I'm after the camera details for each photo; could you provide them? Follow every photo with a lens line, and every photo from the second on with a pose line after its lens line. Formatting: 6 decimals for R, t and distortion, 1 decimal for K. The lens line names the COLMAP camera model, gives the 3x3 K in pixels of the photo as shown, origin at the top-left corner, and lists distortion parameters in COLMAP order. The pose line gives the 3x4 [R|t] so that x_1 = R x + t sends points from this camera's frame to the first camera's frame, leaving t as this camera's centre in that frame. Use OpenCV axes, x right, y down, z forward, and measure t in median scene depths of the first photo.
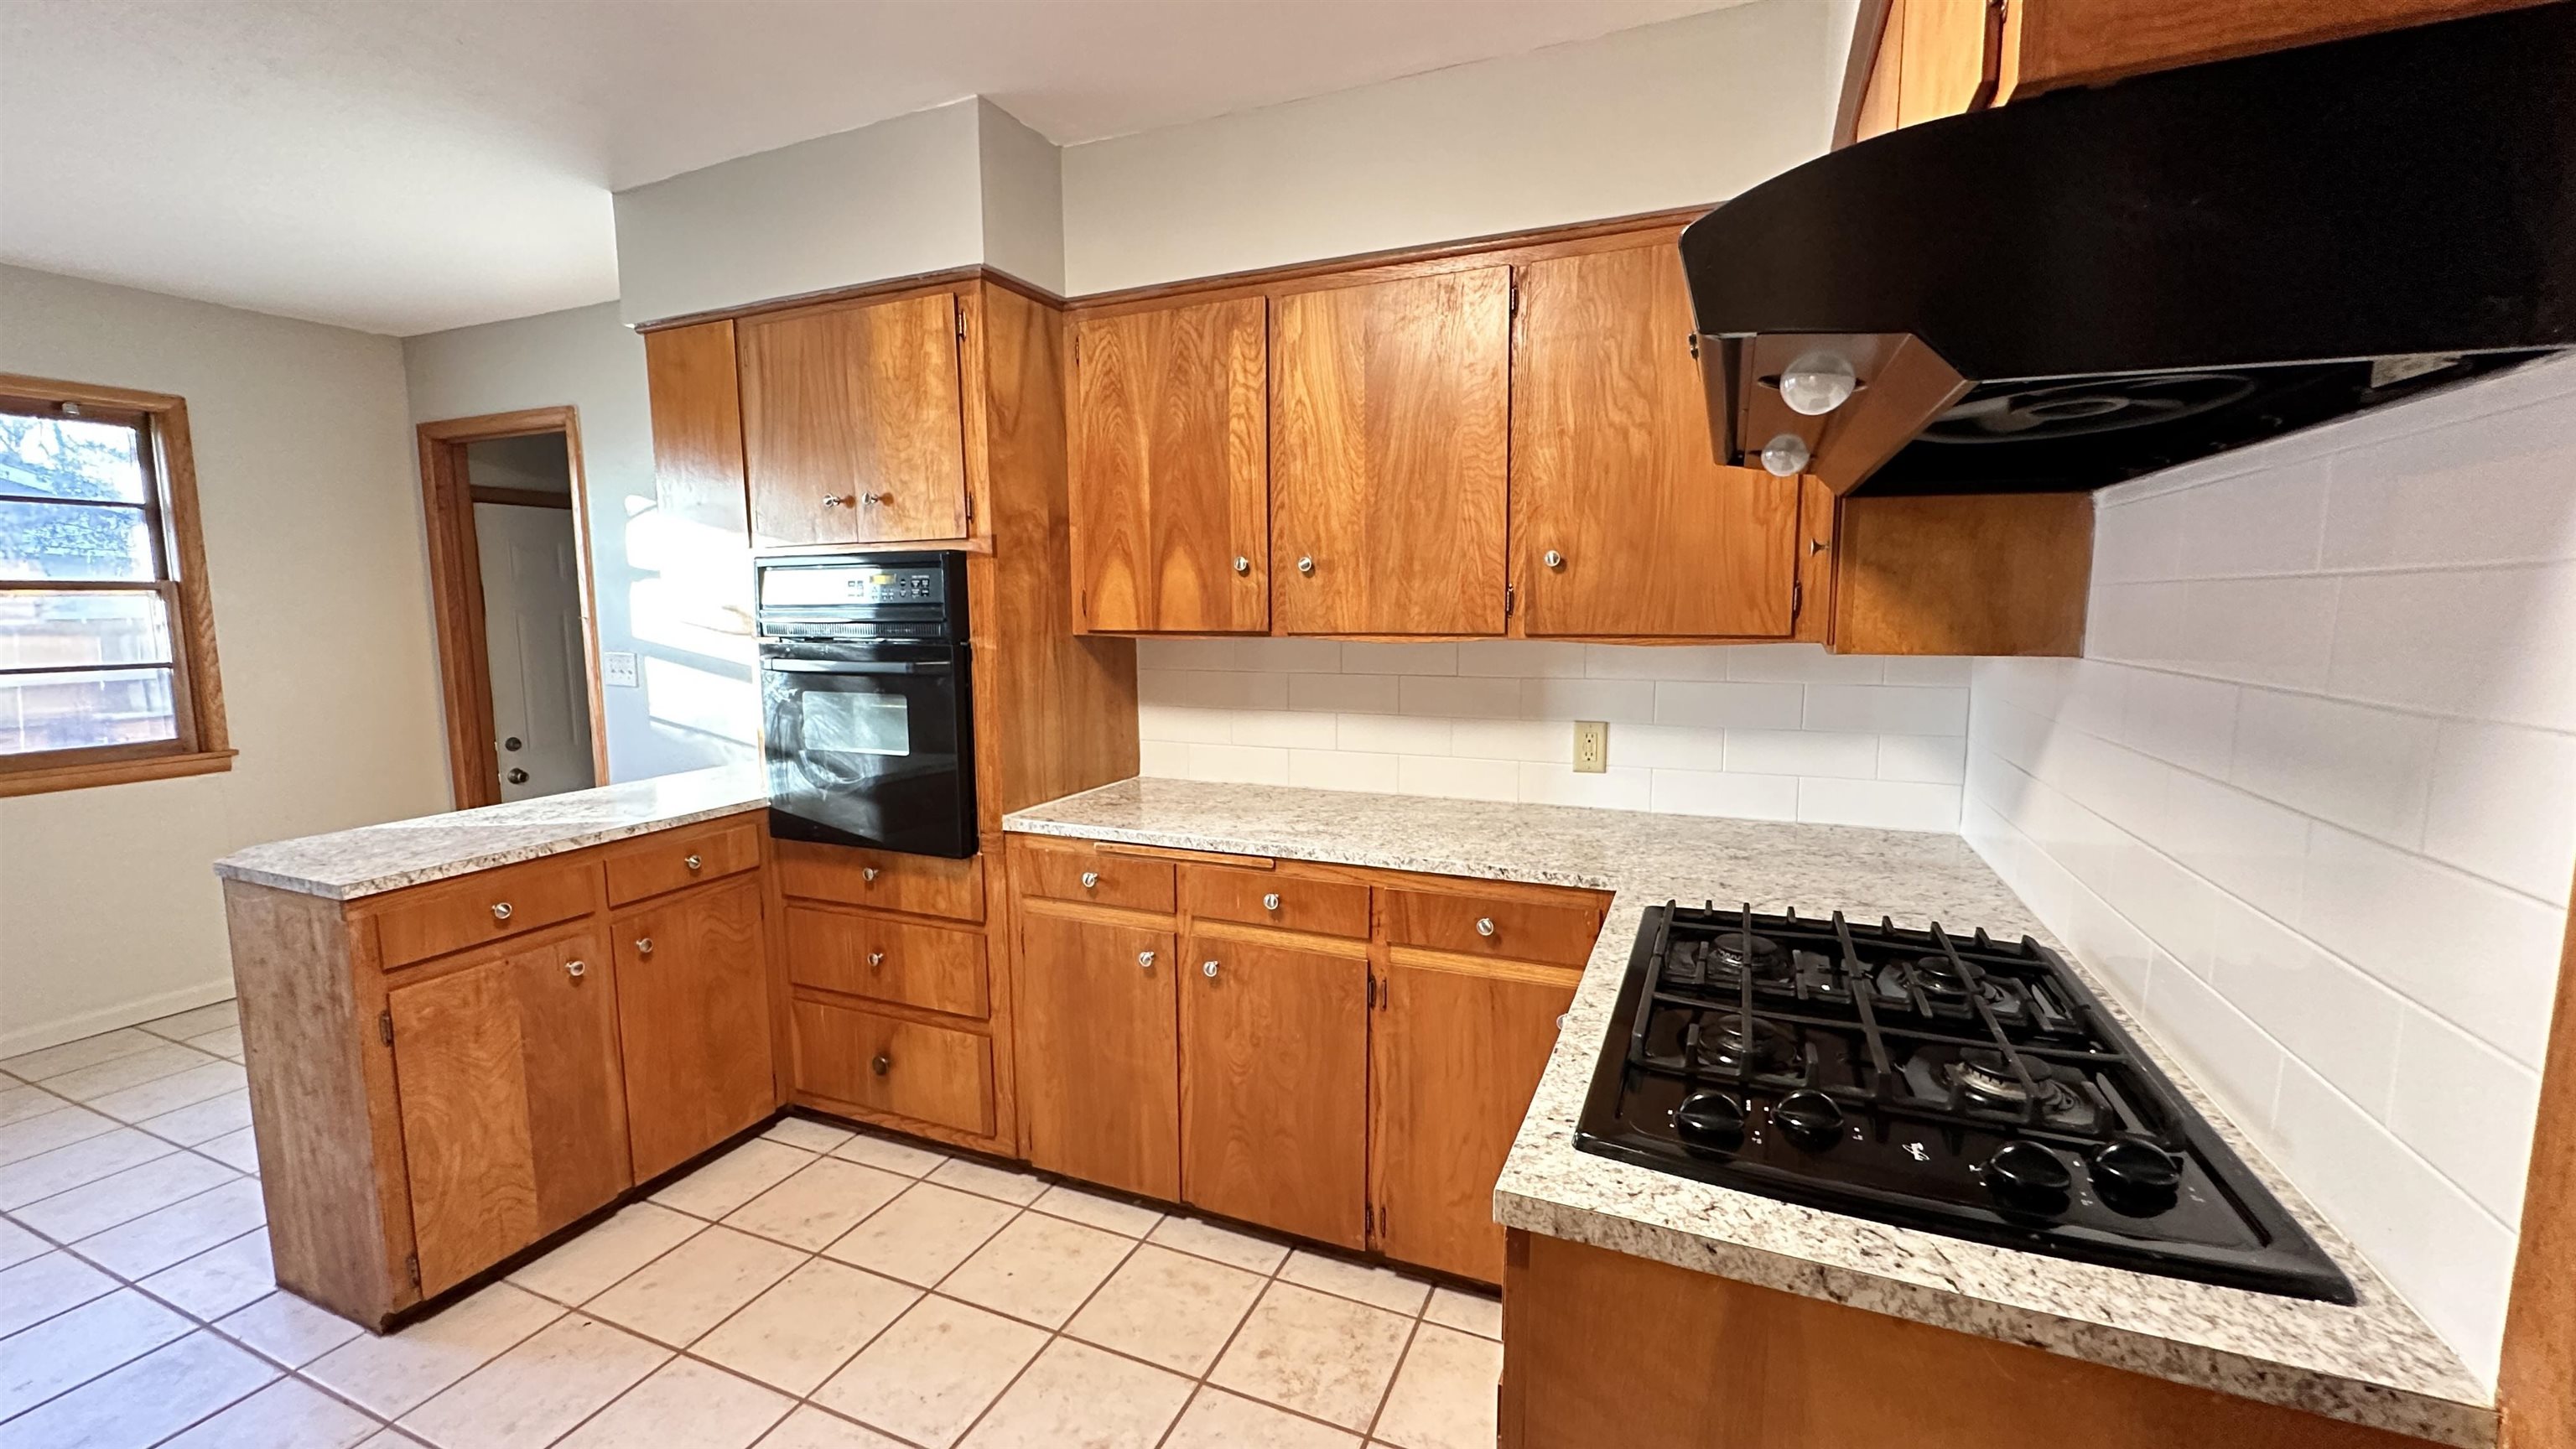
lens RADIAL K [[1030.7, 0, 1288.0], [0, 1030.7, 724.5], [0, 0, 1]] dist [-0.000485, 0.000638]
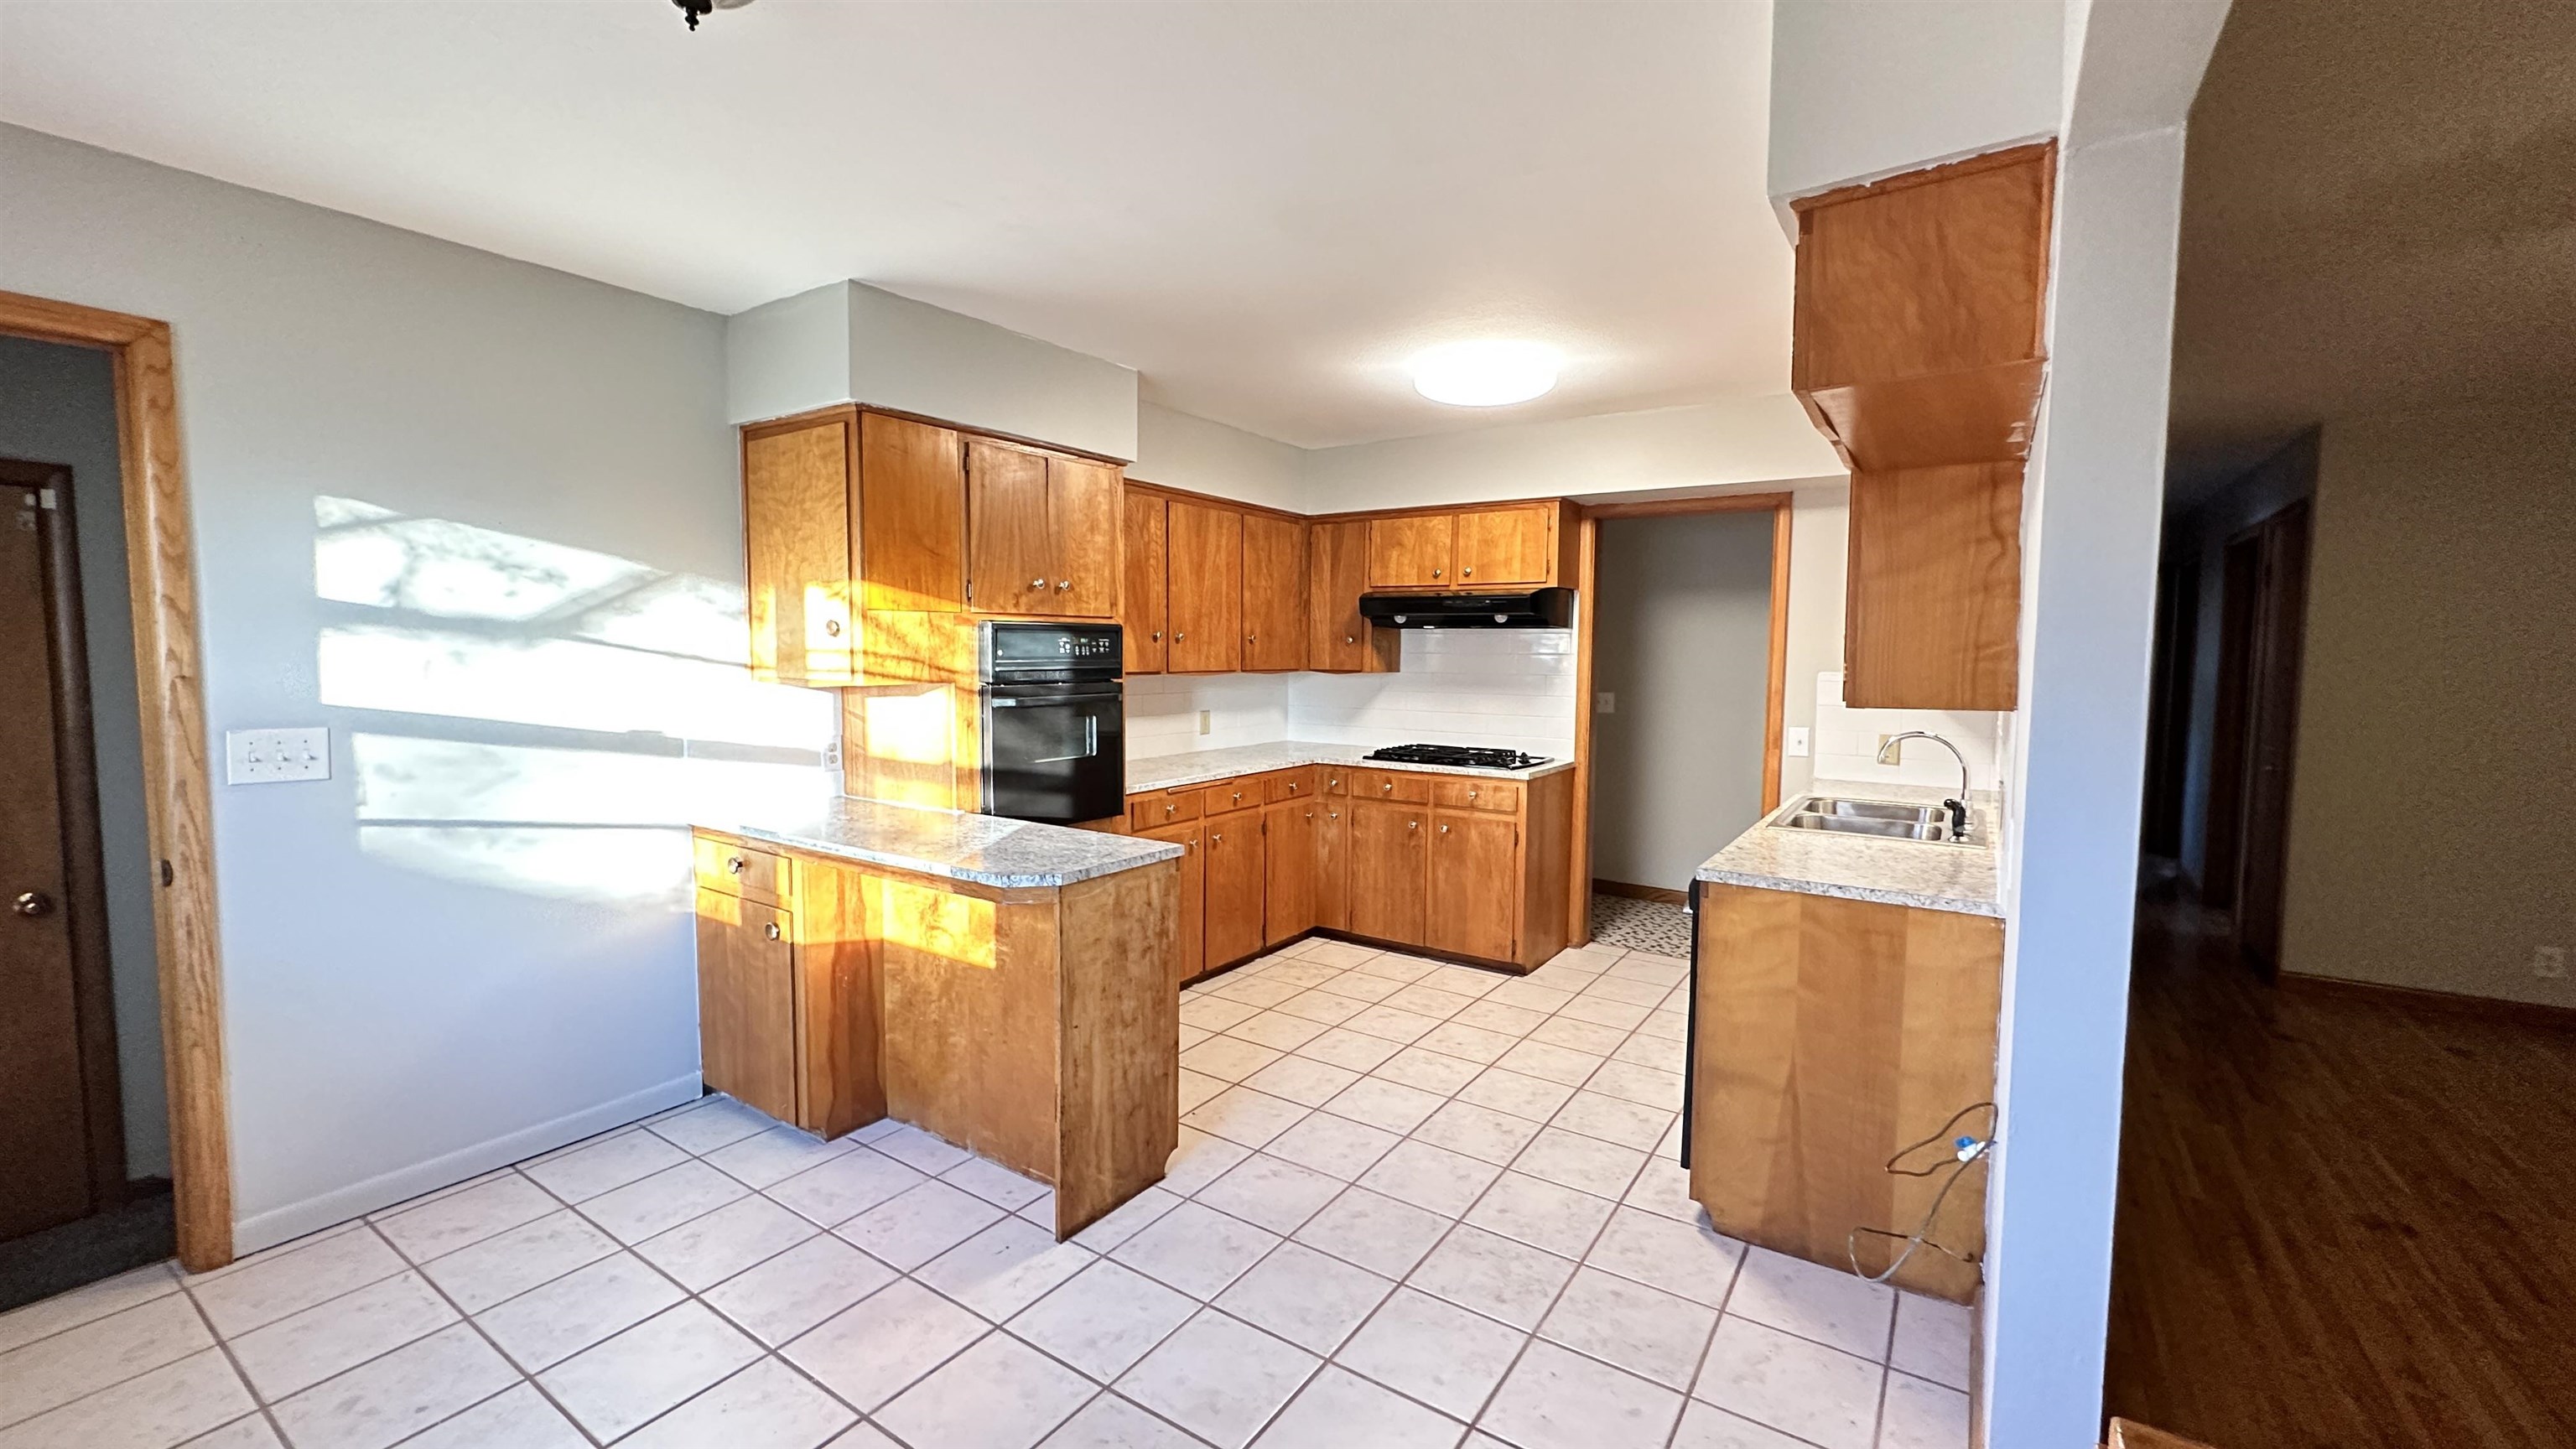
lens RADIAL K [[1030.7, 0, 1288.0], [0, 1030.7, 724.5], [0, 0, 1]] dist [-0.000485, 0.000638]
pose [[0.185335, -0.066259, 0.980439, -1.878156], [0.107102, 0.993143, 0.046872, -0.058811], [-0.976821, 0.096320, 0.191161, 0.434564]]
